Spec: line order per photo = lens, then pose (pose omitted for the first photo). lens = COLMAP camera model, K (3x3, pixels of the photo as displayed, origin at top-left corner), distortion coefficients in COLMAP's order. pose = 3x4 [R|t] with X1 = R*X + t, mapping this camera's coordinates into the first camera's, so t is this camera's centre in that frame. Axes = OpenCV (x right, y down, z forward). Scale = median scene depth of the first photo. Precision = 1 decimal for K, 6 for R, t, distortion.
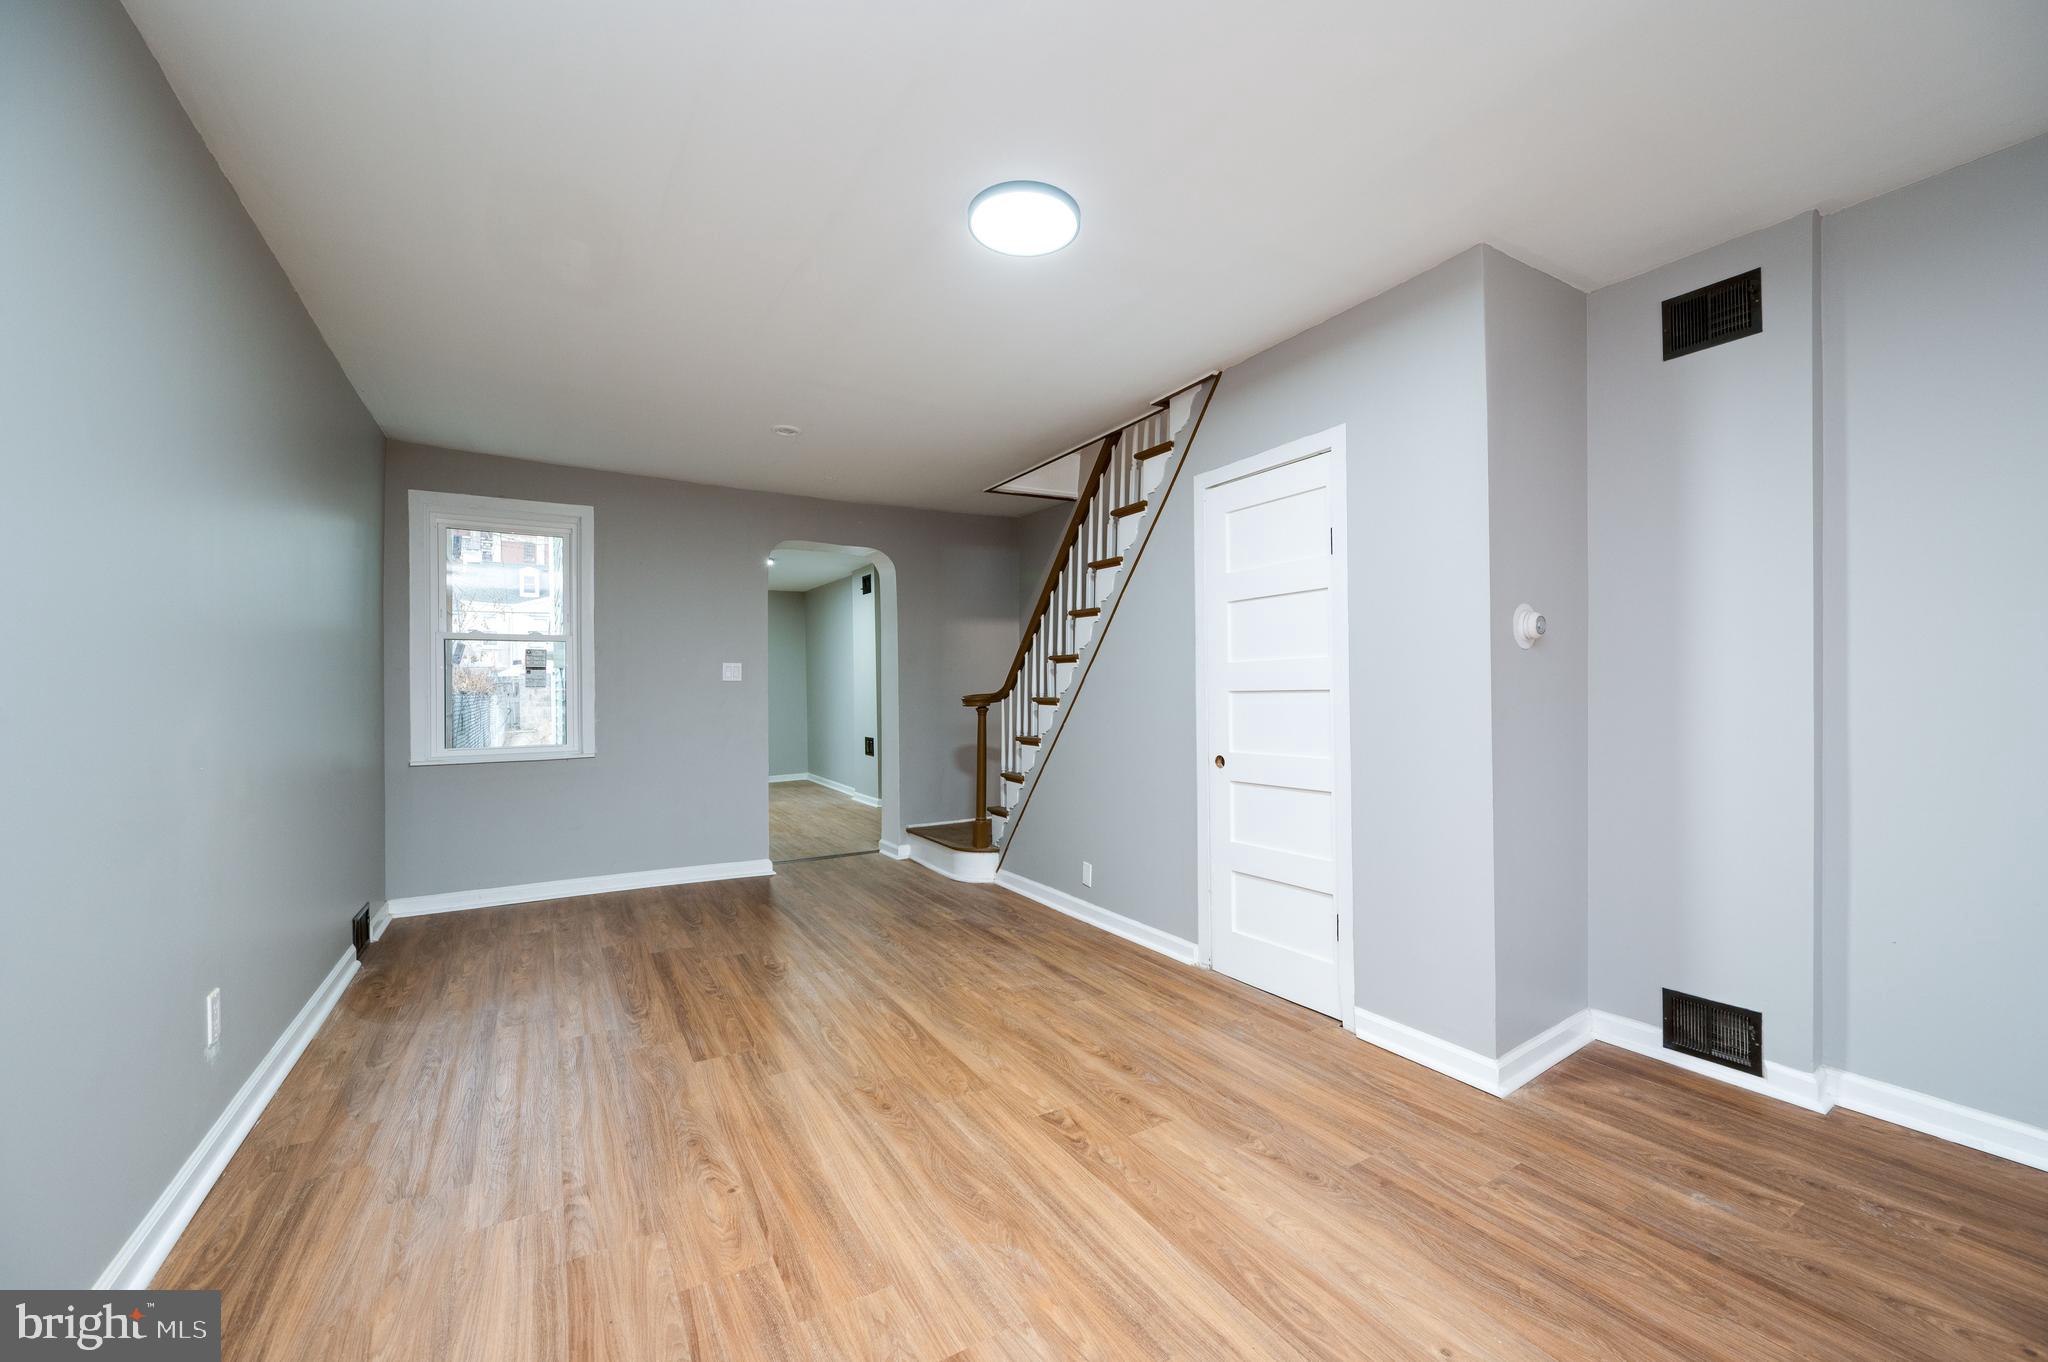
lens RADIAL K [[816.2, 0, 1025.8], [0, 816.2, 699.6], [0, 0, 1]] dist [-0.001706, 0.000168]
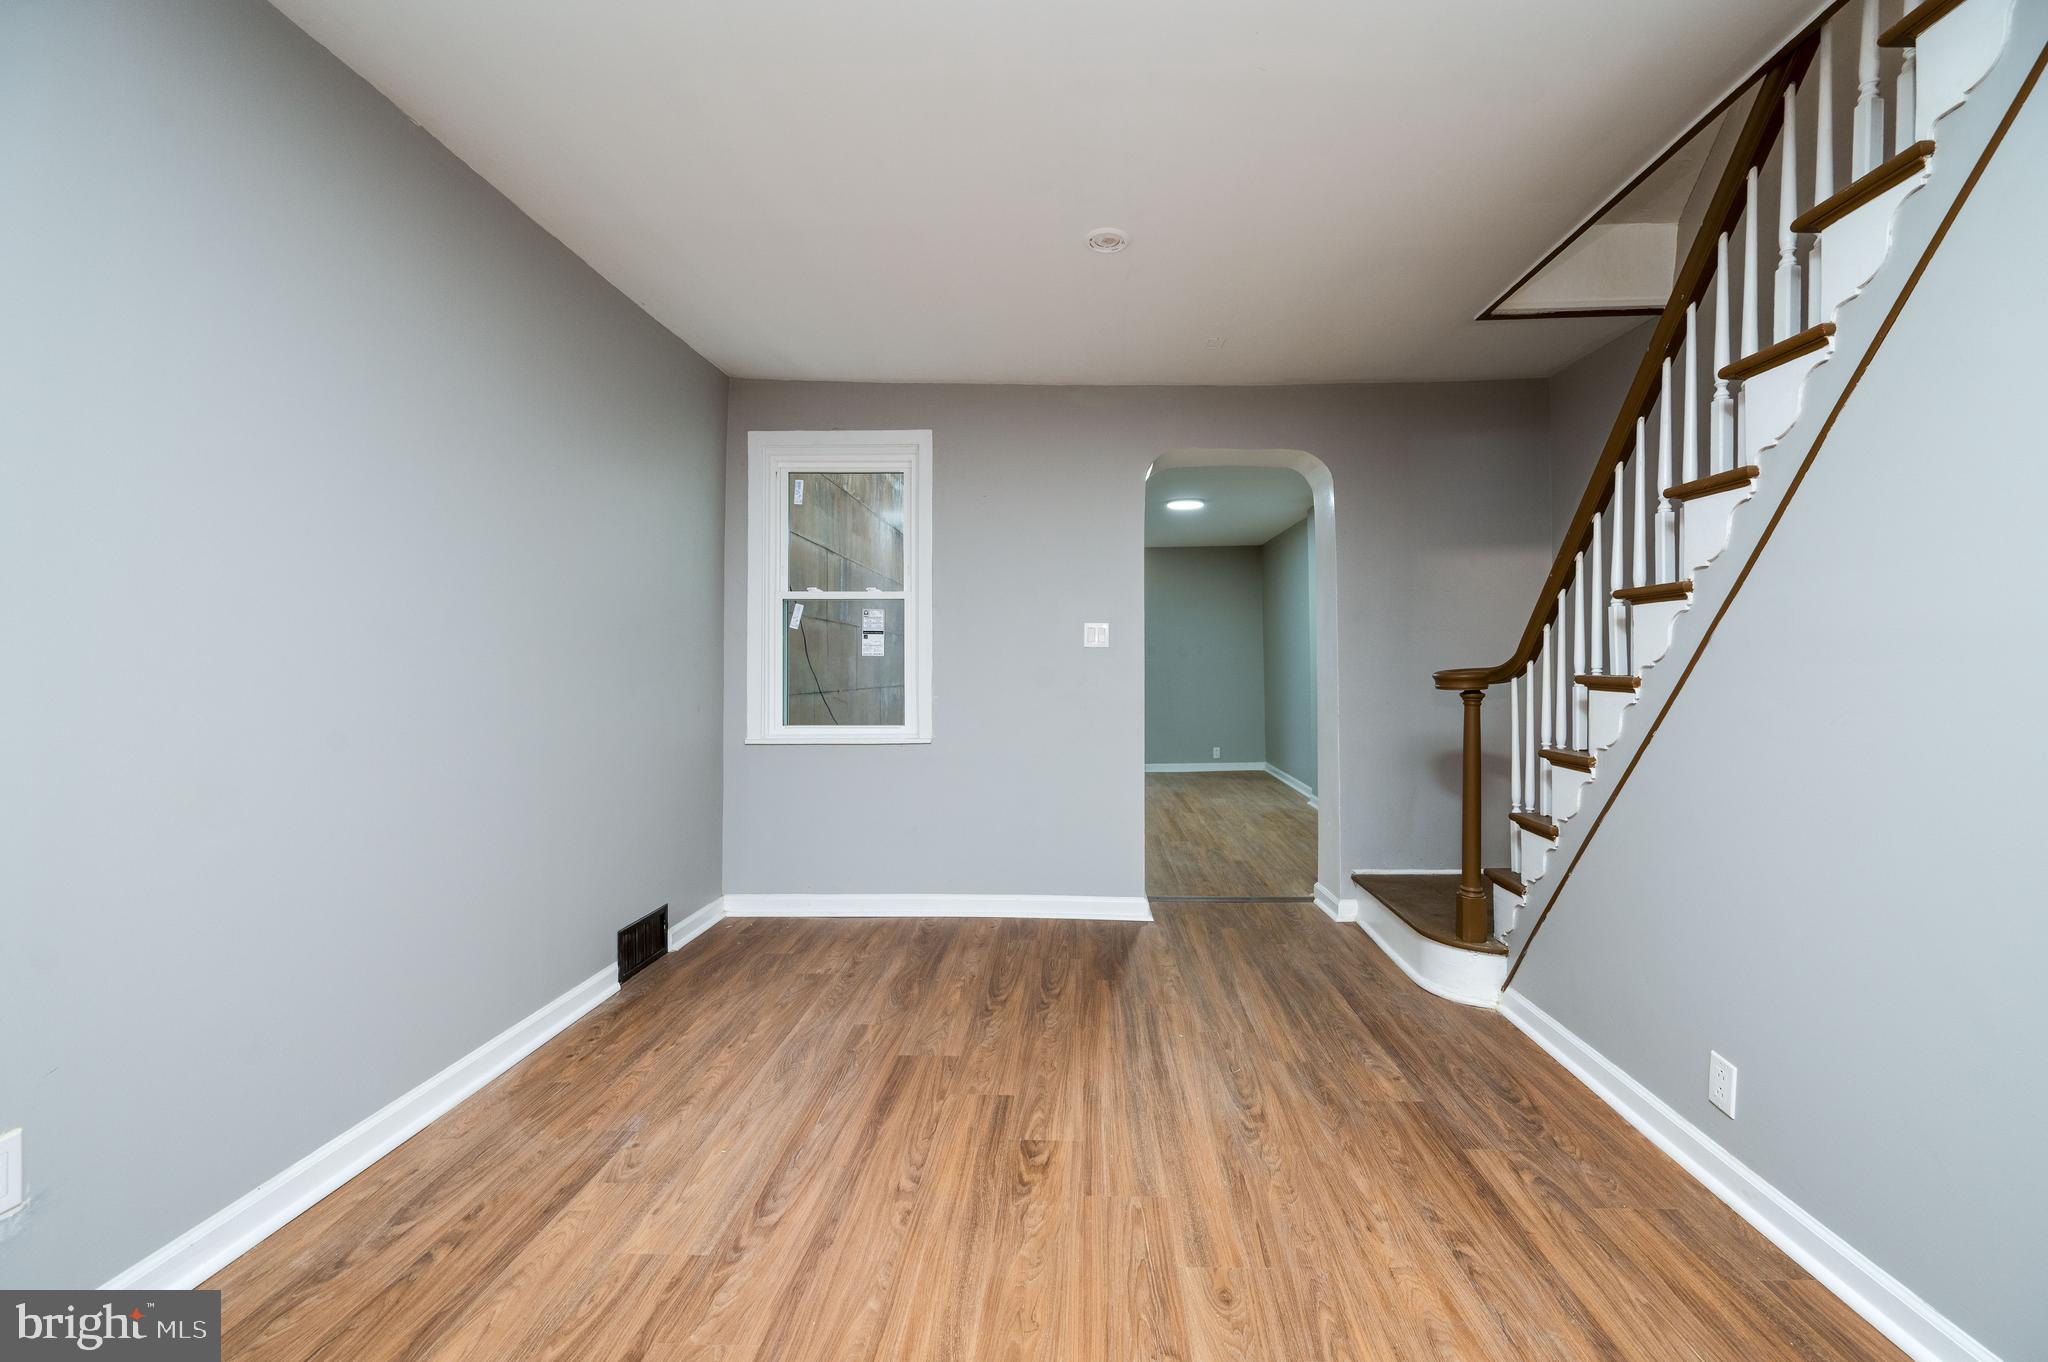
lens RADIAL K [[887.0, 0, 1028.4], [0, 887.0, 638.7], [0, 0, 1]] dist [-0.010023, -0.000069]
pose [[0.852495, -0.007487, -0.522681, 0.005091], [-0.013643, 0.999238, -0.036564, -0.000731], [0.522557, 0.038302, 0.851744, 0.328362]]
